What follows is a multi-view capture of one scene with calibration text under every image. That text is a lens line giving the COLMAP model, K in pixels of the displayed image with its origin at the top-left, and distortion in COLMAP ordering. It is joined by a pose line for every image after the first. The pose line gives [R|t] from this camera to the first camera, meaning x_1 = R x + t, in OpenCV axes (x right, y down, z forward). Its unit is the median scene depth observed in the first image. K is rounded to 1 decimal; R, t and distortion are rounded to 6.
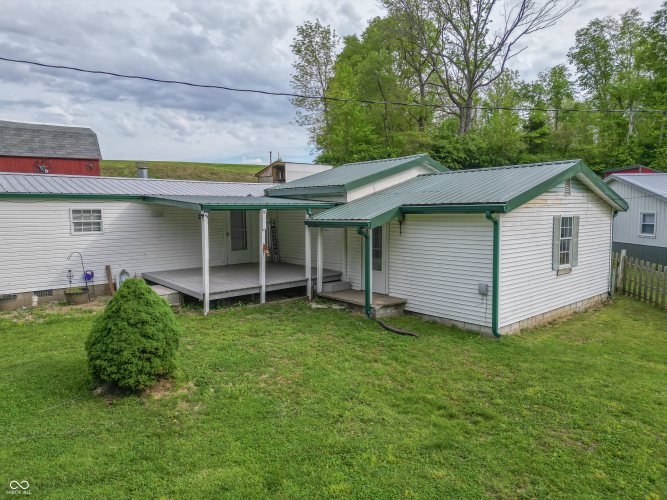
lens RADIAL K [[458.3, 0, 333.5], [0, 458.3, 250.0], [0, 0, 1]] dist [0.049690, -0.007169]
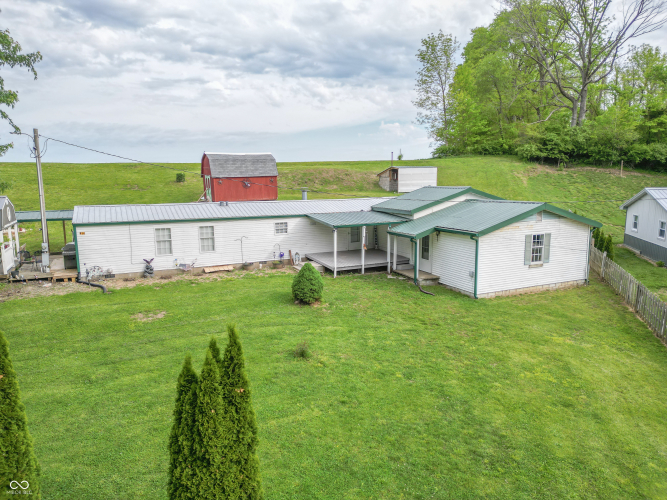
lens RADIAL K [[458.3, 0, 333.5], [0, 458.3, 250.0], [0, 0, 1]] dist [0.049690, -0.007169]
pose [[0.956052, 0.045826, -0.289594, 0.277811], [-0.023915, 0.996607, 0.078754, -0.131503], [0.292220, -0.068367, 0.953904, -0.865364]]
